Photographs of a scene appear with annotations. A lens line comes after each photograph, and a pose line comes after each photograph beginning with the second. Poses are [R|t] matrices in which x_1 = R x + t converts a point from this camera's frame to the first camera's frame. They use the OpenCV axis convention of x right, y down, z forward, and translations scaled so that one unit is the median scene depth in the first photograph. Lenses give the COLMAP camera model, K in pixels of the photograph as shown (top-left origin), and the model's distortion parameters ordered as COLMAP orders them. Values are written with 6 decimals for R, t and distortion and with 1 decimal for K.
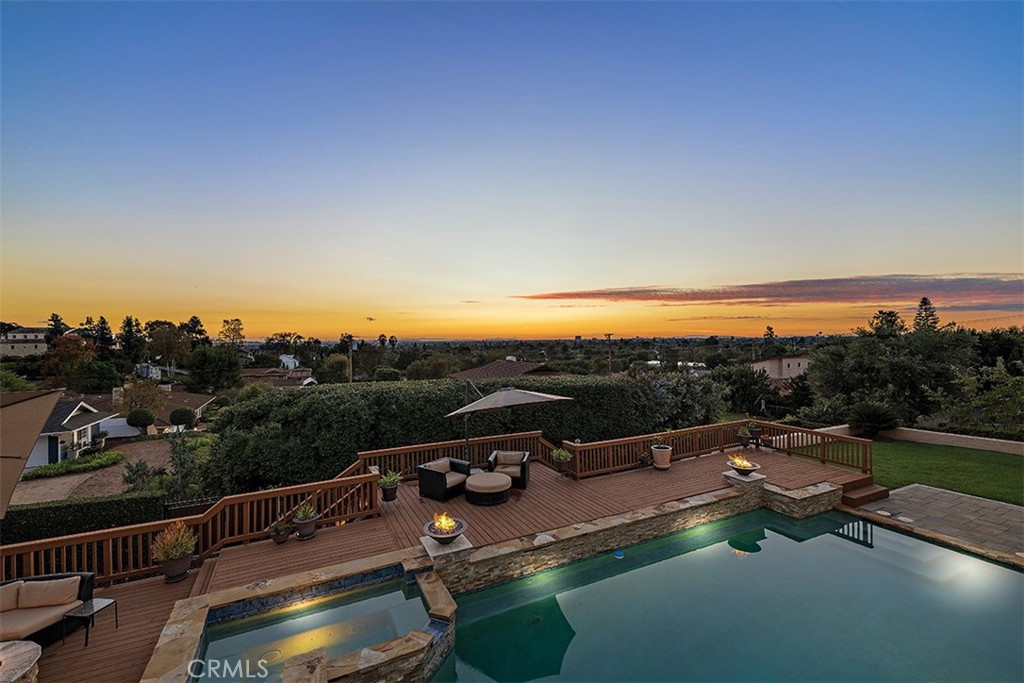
lens RADIAL K [[426.3, 0, 512.3], [0, 426.3, 342.2], [0, 0, 1]] dist [0.002555, 0.000266]
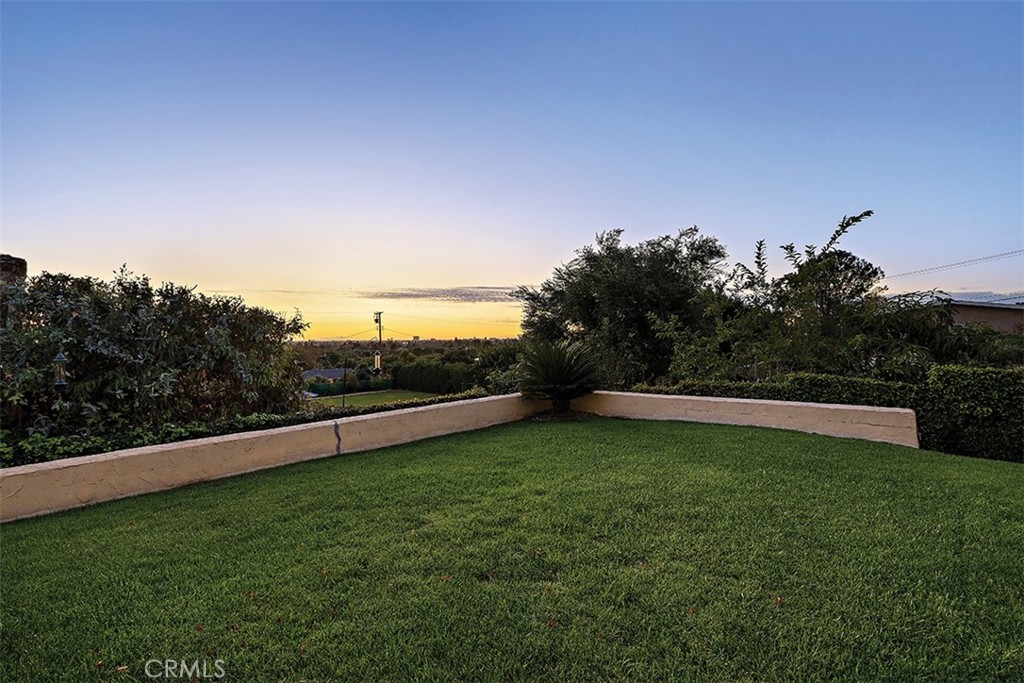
lens RADIAL K [[426.3, 0, 511.9], [0, 426.3, 341.8], [0, 0, 1]] dist [0.002555, 0.000266]
pose [[0.934334, -0.001616, 0.356394, 0.607112], [0.003285, 0.999986, -0.004076, 0.139564], [-0.356382, 0.004979, 0.934327, 0.559123]]
